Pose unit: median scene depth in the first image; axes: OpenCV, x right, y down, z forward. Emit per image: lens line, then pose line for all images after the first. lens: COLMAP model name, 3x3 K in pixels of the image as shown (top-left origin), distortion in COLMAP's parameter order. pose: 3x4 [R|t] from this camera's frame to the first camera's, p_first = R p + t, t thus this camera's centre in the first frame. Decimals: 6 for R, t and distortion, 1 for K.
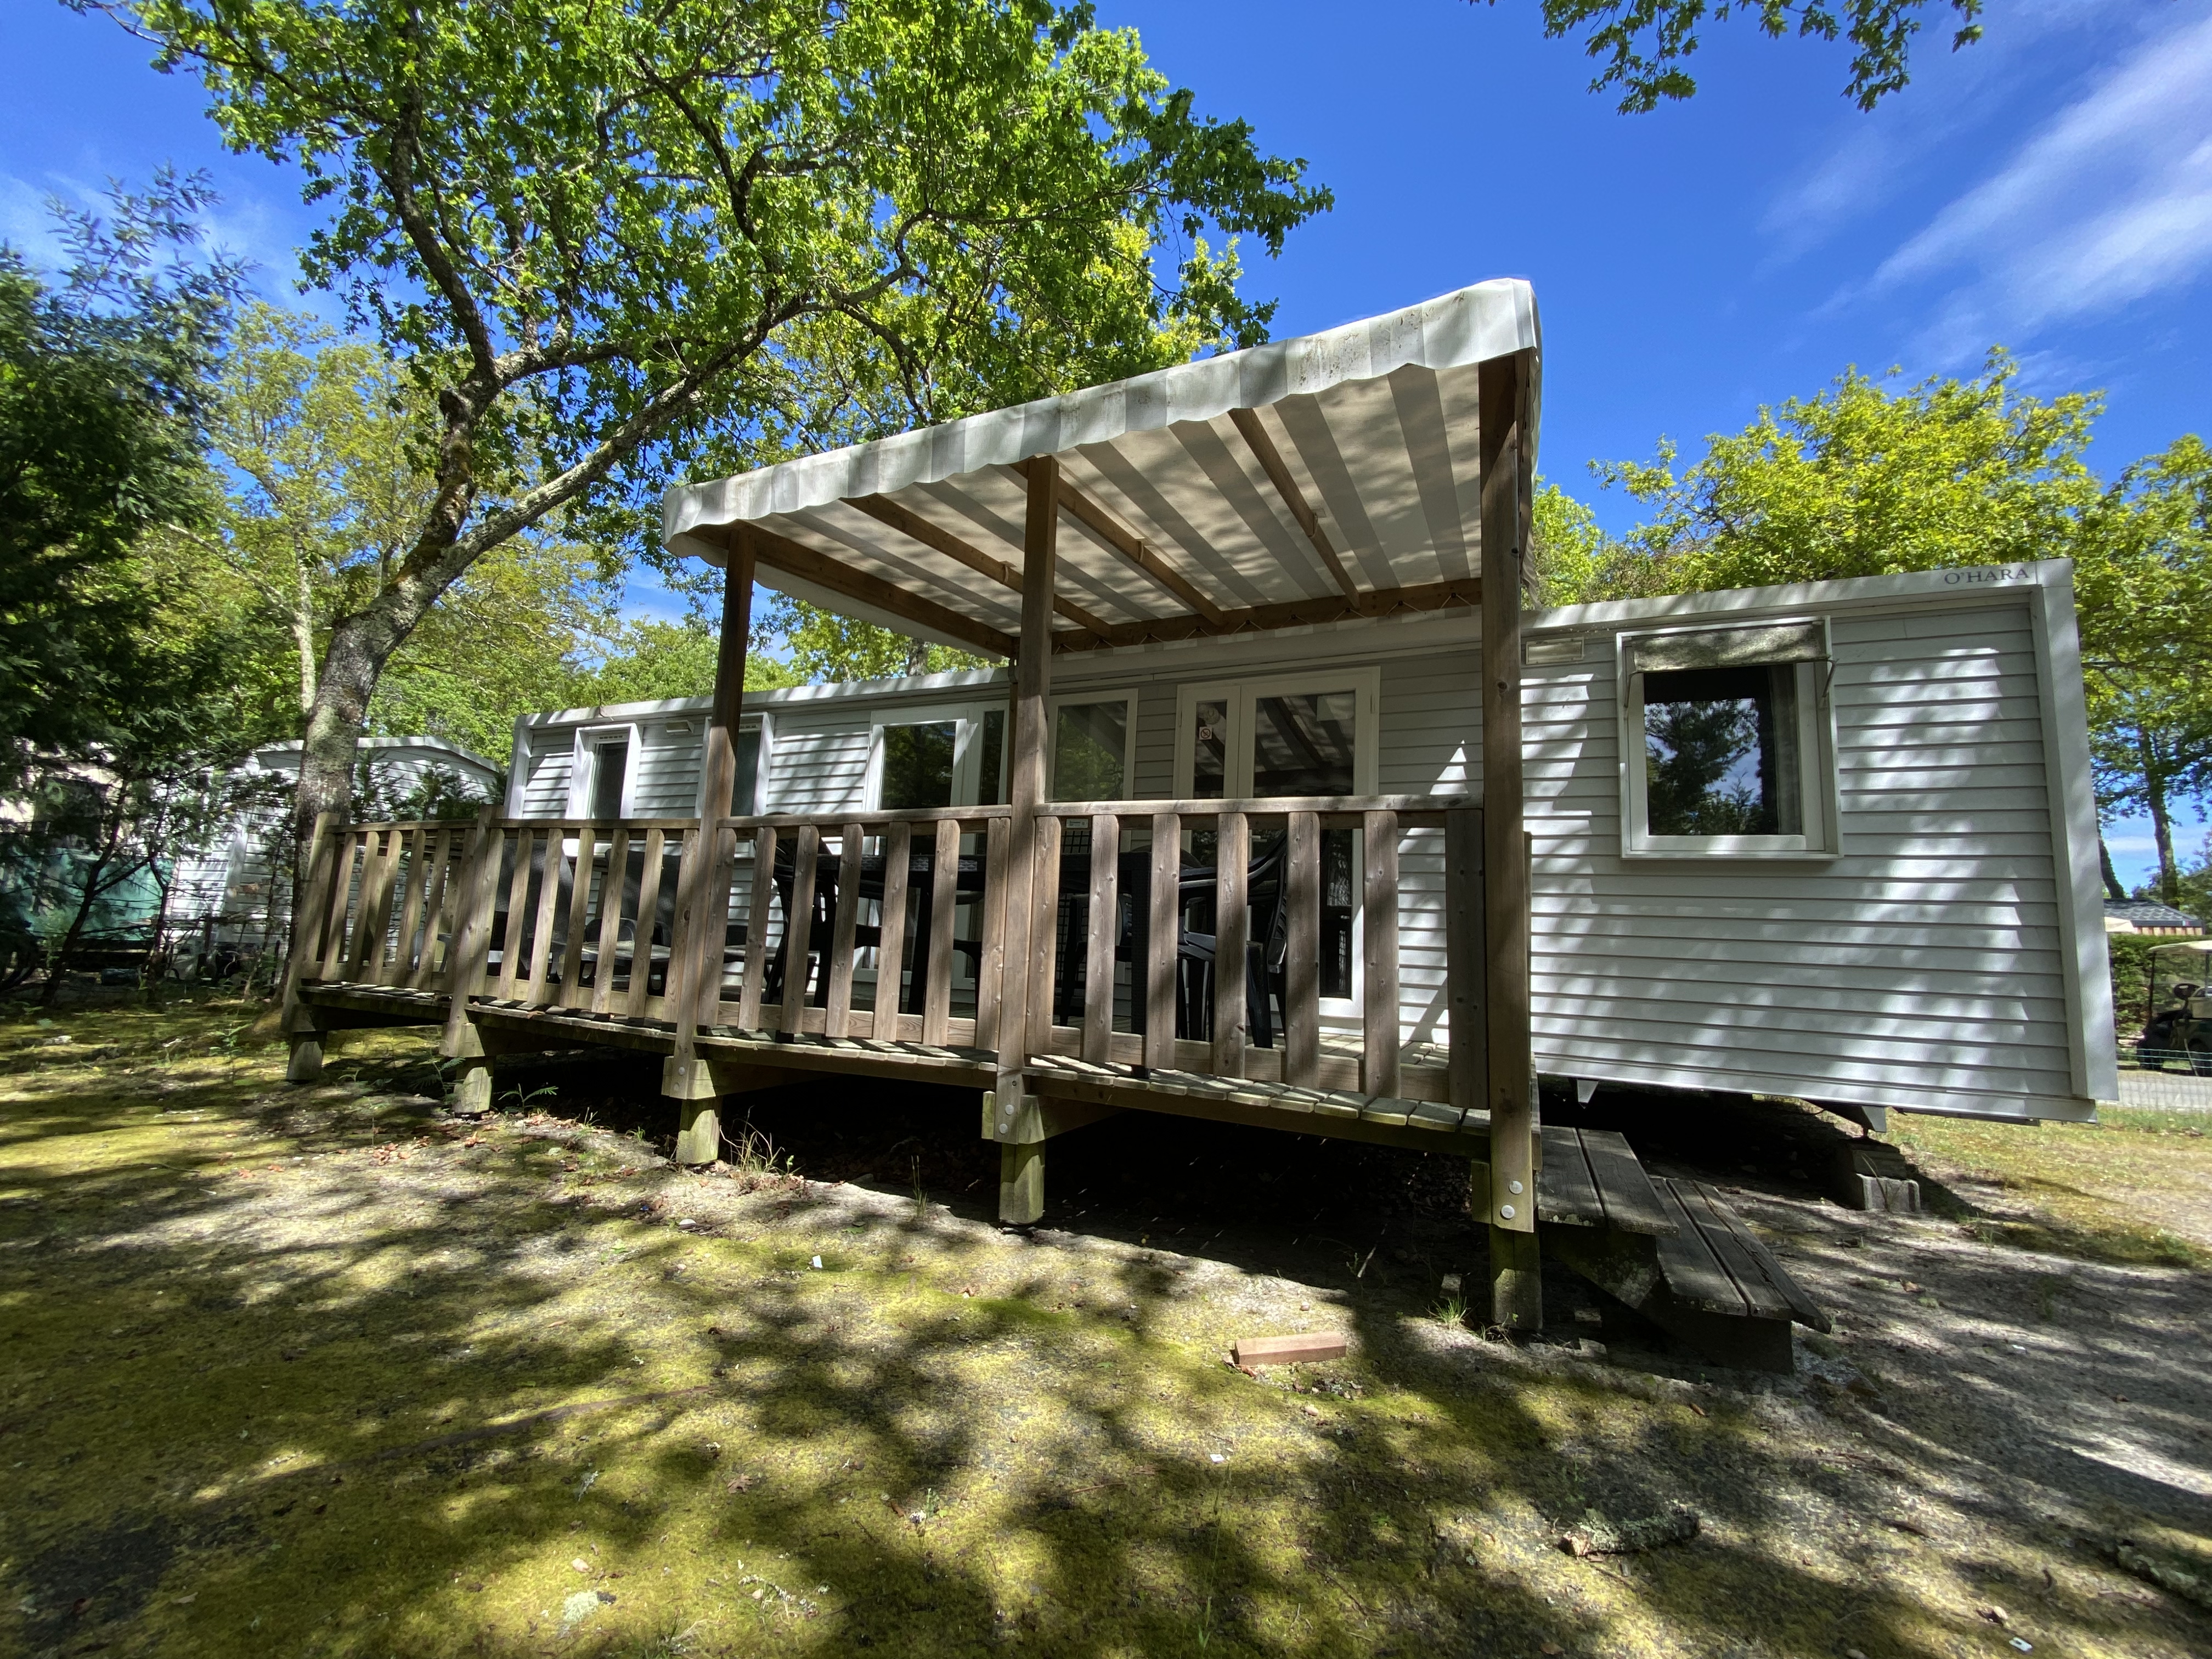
lens RADIAL K [[895.1, 0, 1083.0], [0, 895.1, 841.5], [0, 0, 1]] dist [0.024692, -0.020390]
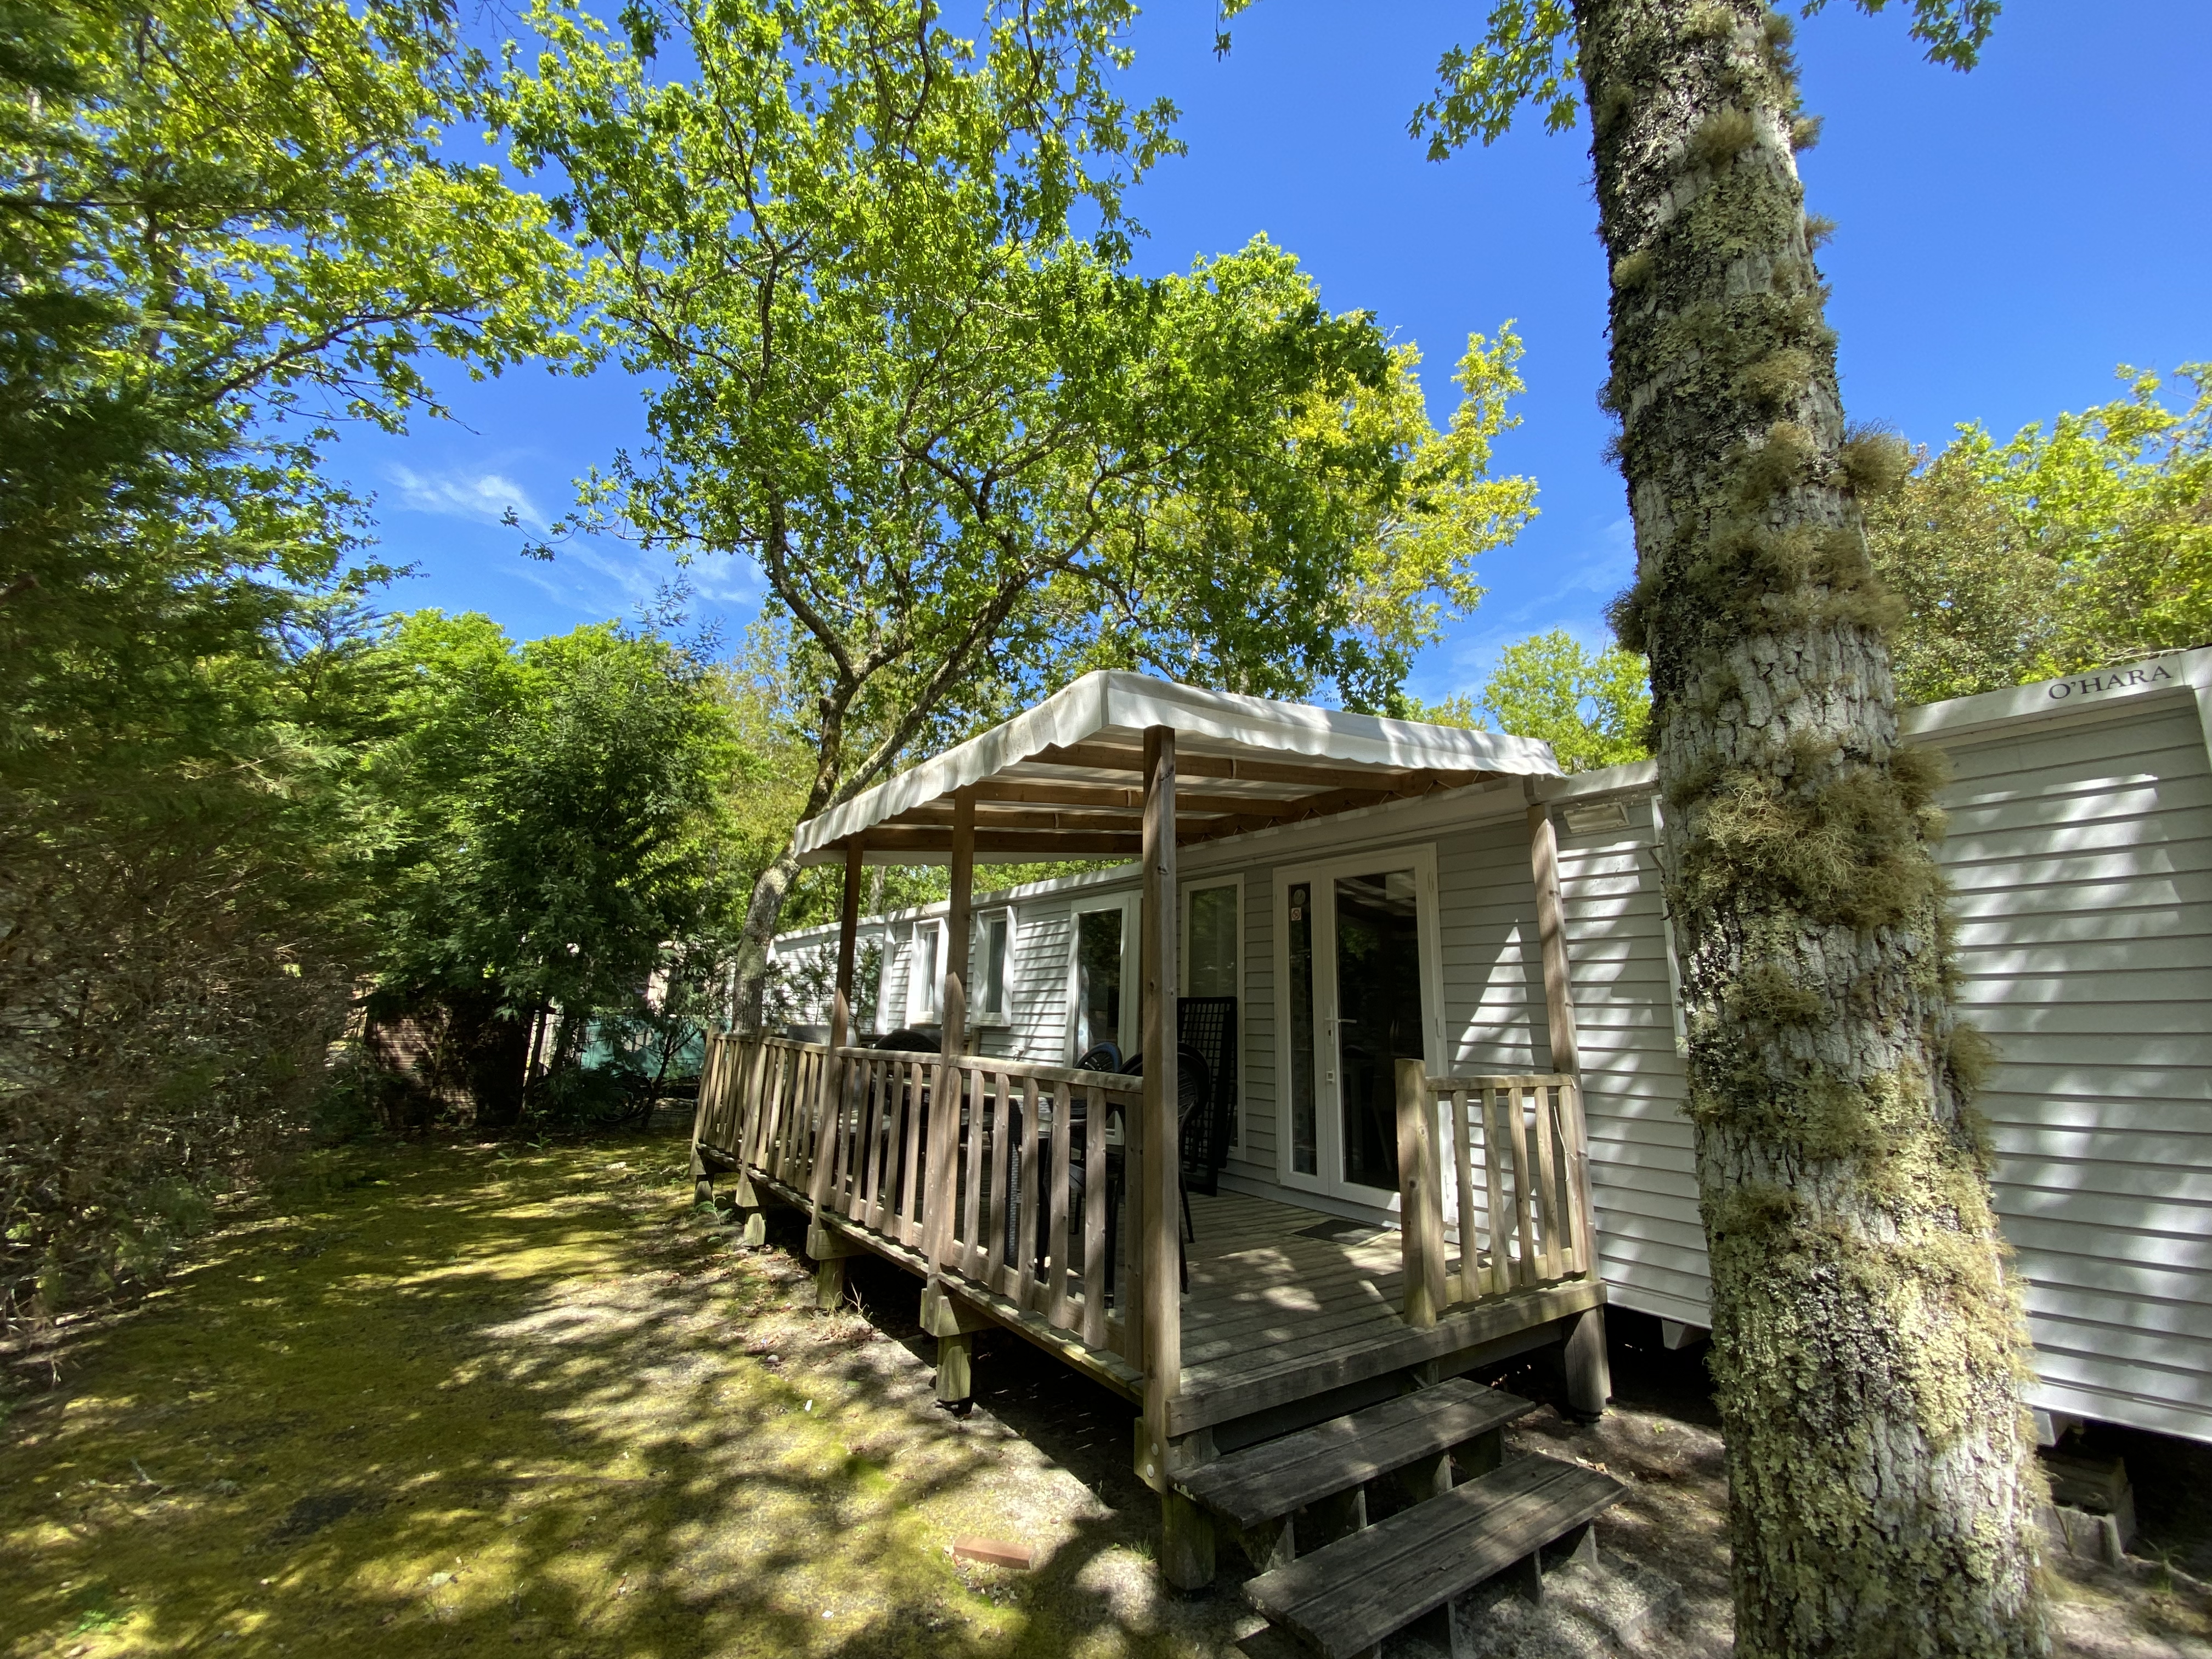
lens RADIAL K [[895.1, 0, 1083.0], [0, 895.1, 841.5], [0, 0, 1]] dist [0.024692, -0.020390]
pose [[0.865125, -0.124550, -0.485846, 0.526624], [0.079282, 0.990457, -0.112737, -0.128068], [0.495251, 0.059012, 0.866743, -0.042522]]
